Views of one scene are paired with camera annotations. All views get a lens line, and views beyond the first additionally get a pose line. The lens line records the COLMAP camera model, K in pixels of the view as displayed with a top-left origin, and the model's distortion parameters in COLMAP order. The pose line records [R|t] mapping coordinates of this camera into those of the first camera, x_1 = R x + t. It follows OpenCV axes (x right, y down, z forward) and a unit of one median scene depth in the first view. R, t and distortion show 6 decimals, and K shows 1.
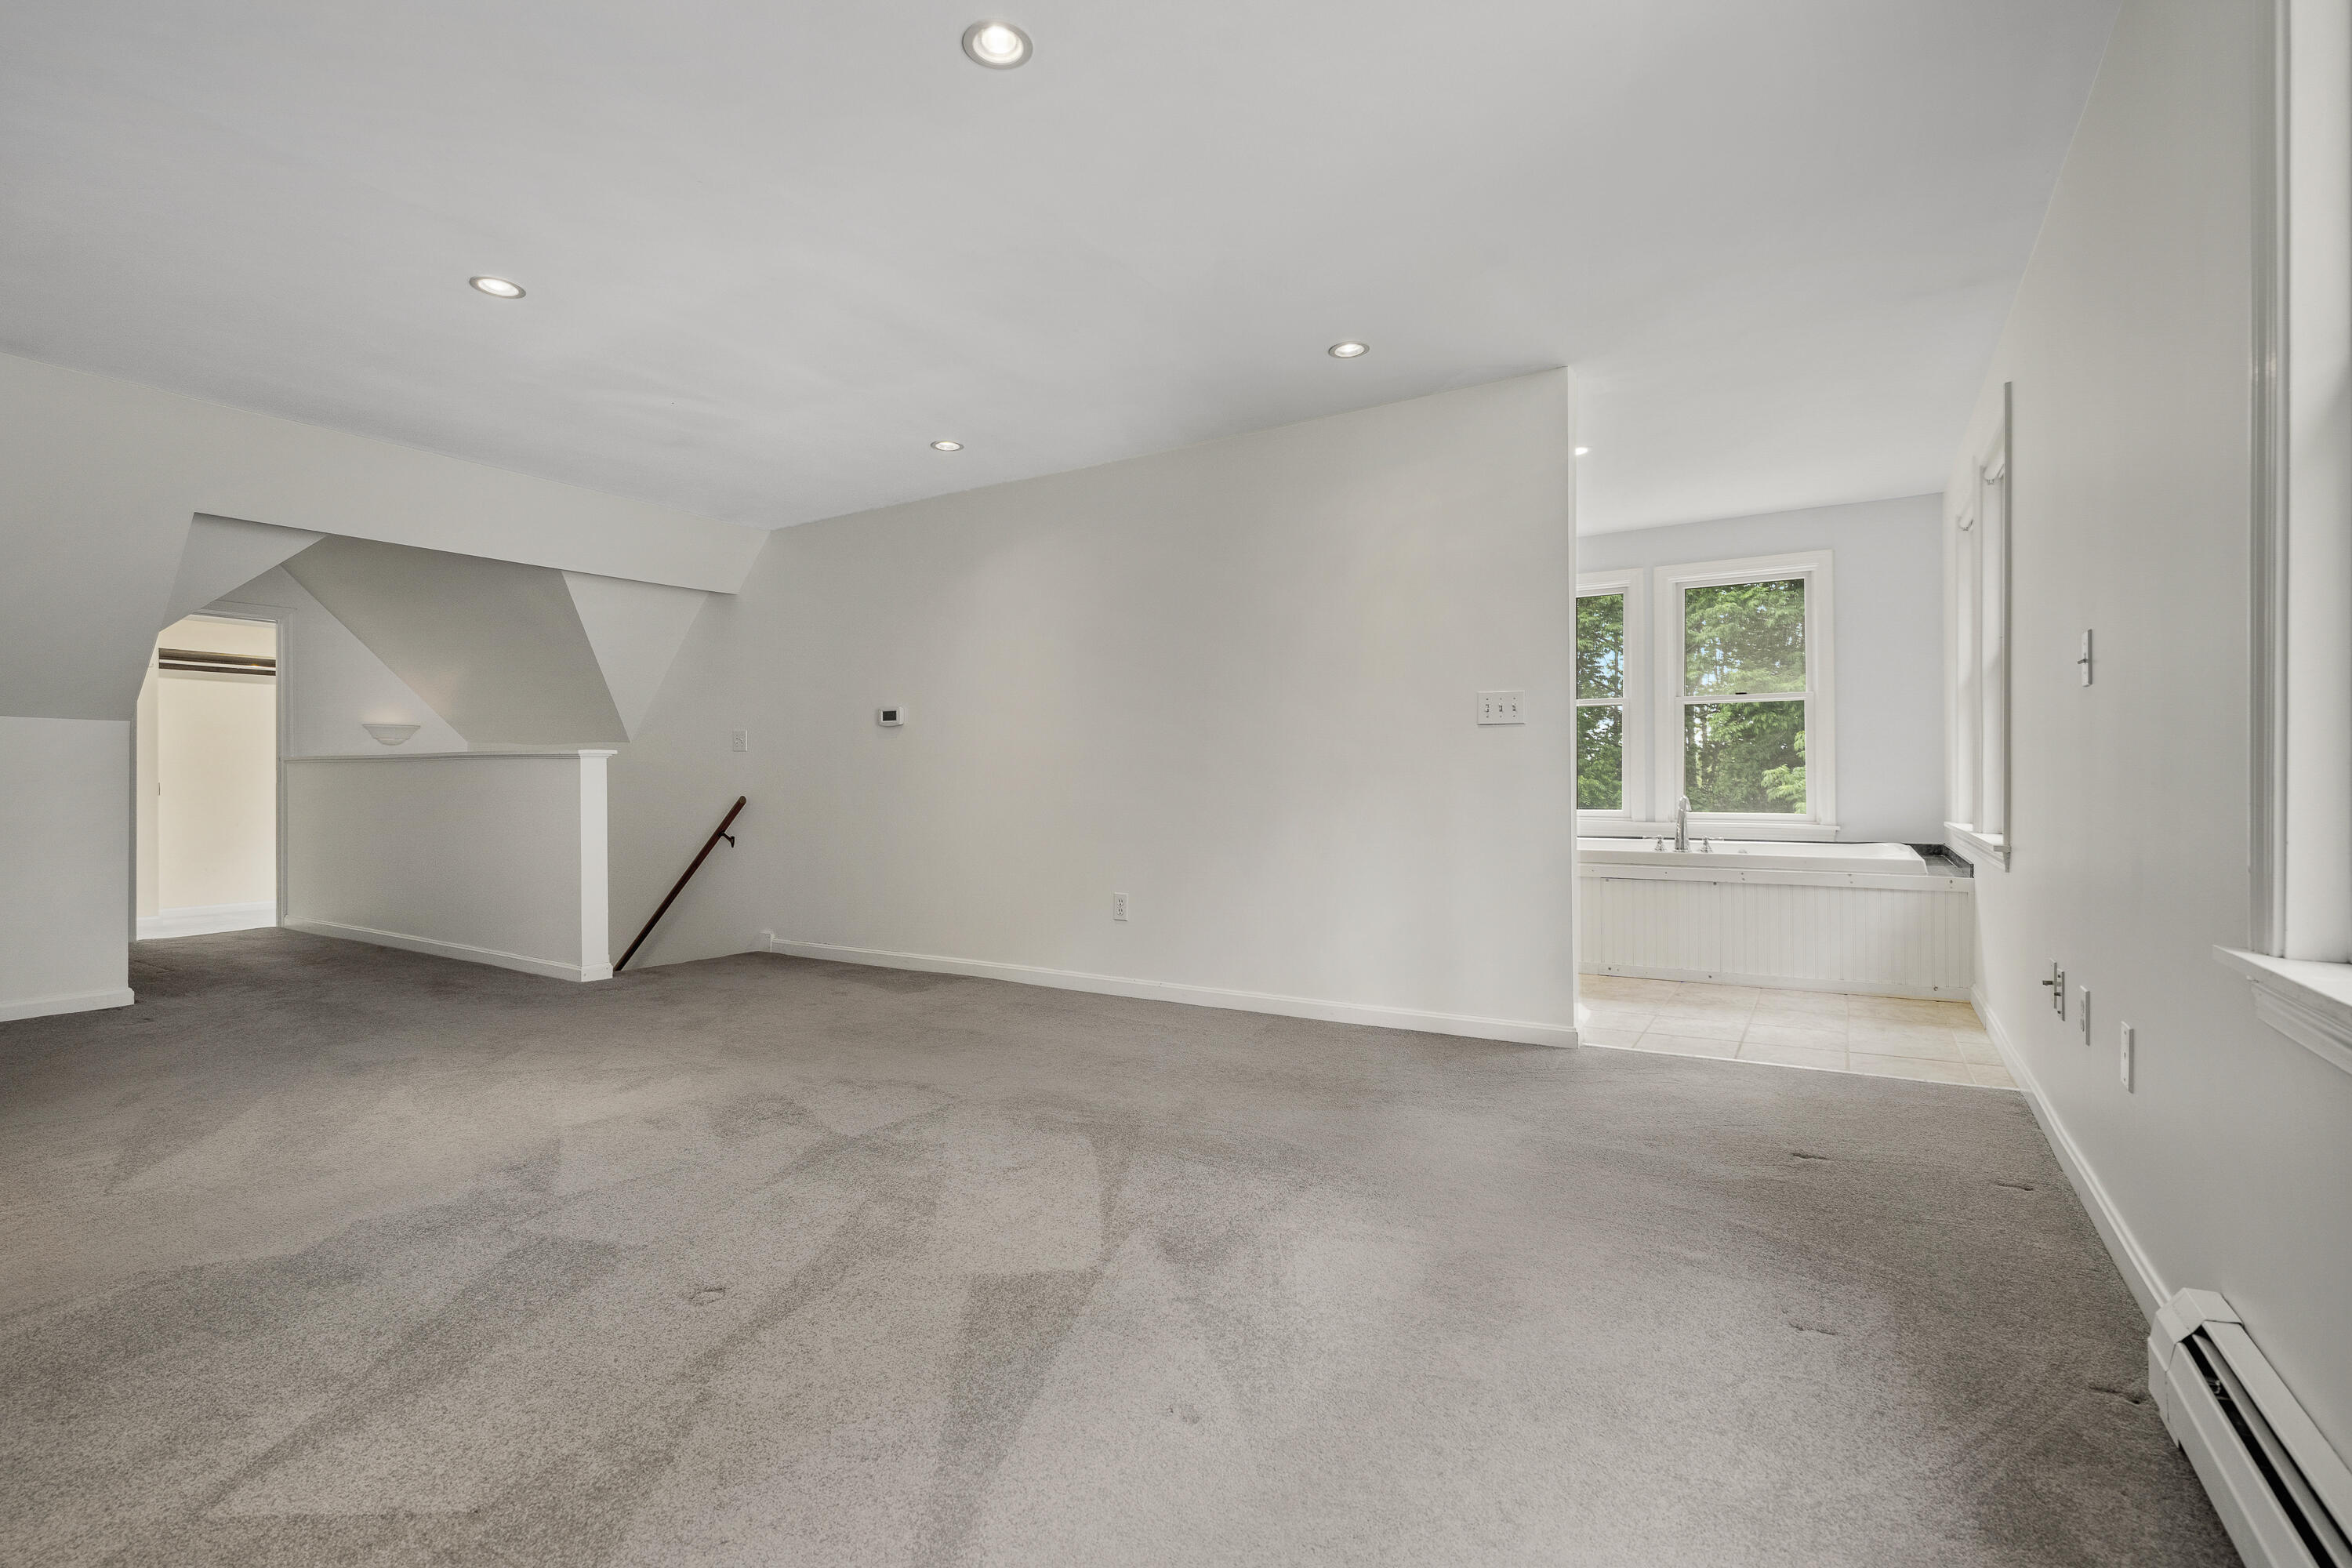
lens RADIAL K [[1068.2, 0, 1174.8], [0, 1068.2, 781.1], [0, 0, 1]] dist [-0.005178, 0.001202]
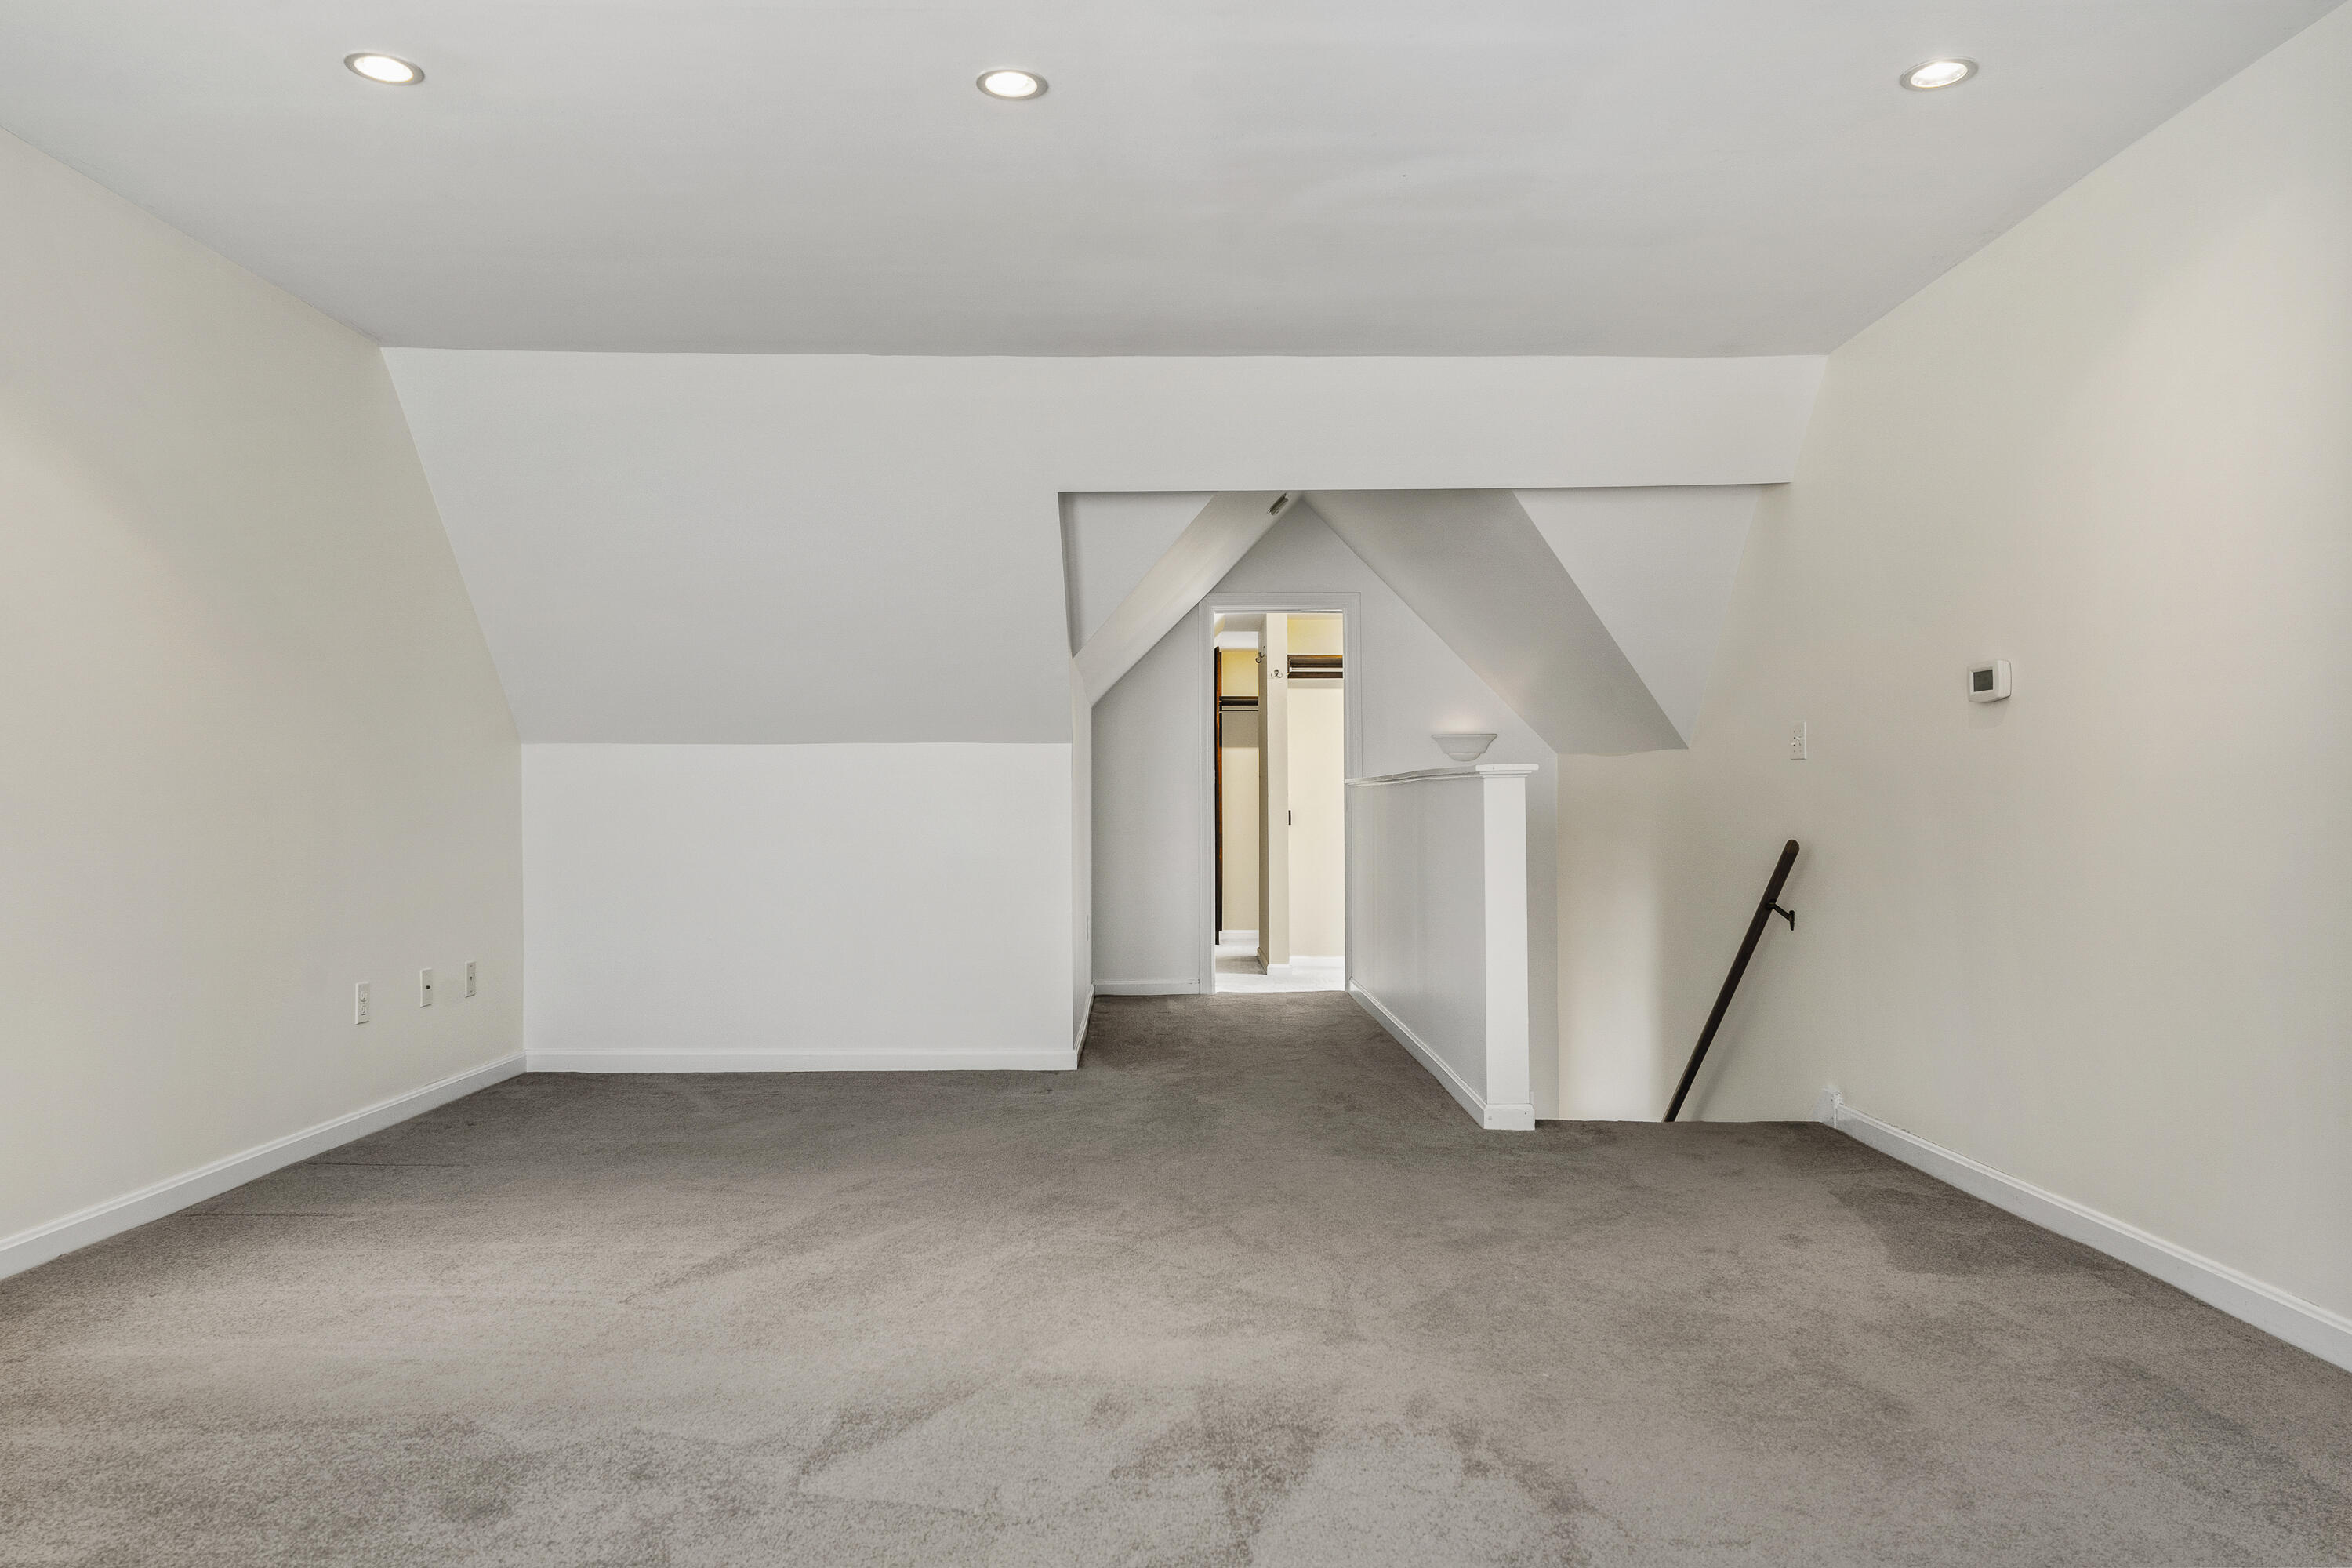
lens RADIAL K [[1627.9, 0, 1177.5], [0, 1627.9, 790.1], [0, 0, 1]] dist [0.006181, 0.001344]
pose [[0.534534, -0.007587, -0.845113, 0.170640], [0.002007, 0.999968, -0.007708, -0.007215], [0.845145, 0.002424, 0.534532, 0.323694]]
